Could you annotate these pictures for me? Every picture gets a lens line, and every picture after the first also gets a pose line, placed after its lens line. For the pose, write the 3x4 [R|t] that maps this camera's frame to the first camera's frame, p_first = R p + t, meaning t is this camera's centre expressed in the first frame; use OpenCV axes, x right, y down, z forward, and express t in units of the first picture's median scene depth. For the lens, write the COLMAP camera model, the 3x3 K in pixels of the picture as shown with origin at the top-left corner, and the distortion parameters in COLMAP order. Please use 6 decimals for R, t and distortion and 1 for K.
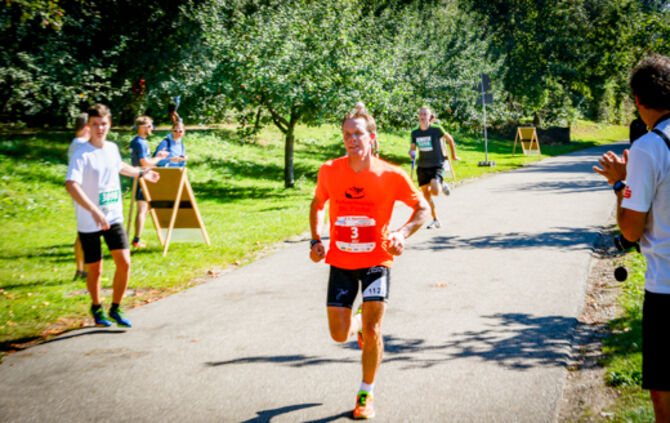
lens RADIAL K [[1425.2, 0, 336.3], [0, 1425.2, 206.3], [0, 0, 1]] dist [0.002993, 0.000000]
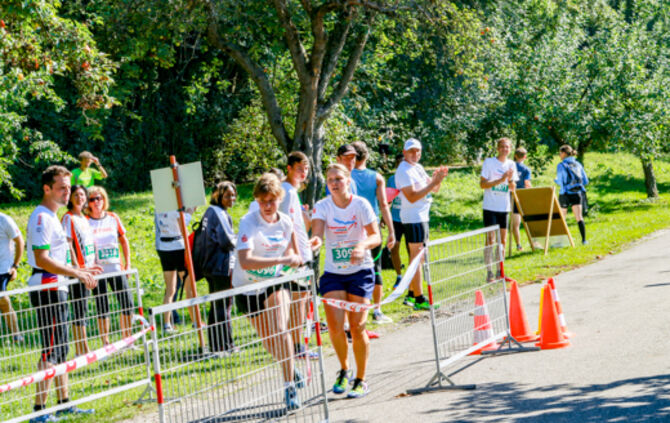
lens RADIAL K [[2076.5, 0, 336.2], [0, 2076.5, 211.3], [0, 0, 1]] dist [-0.001624, 0.000000]
pose [[0.992730, -0.069820, -0.098047, -0.036747], [0.066245, 0.997031, -0.039264, 0.016738], [0.100497, 0.032484, 0.994407, -0.263104]]
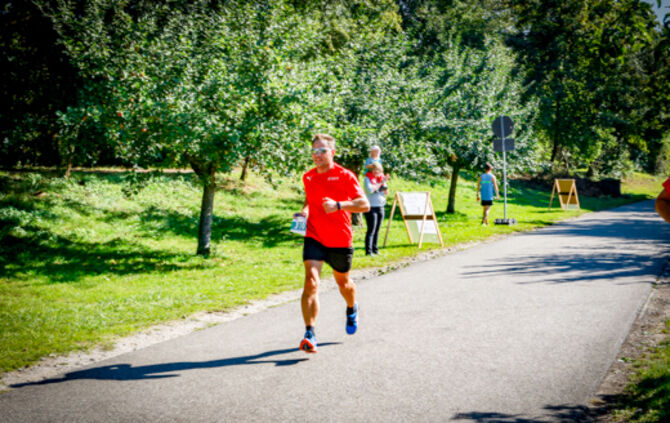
lens RADIAL K [[1196.5, 0, 333.8], [0, 1196.5, 215.3], [0, 0, 1]] dist [0.027530, 0.000000]
pose [[0.996078, 0.027090, -0.084229, 0.051584], [-0.028730, 0.999419, -0.018319, -0.014095], [0.083684, 0.020667, 0.996278, 0.226852]]
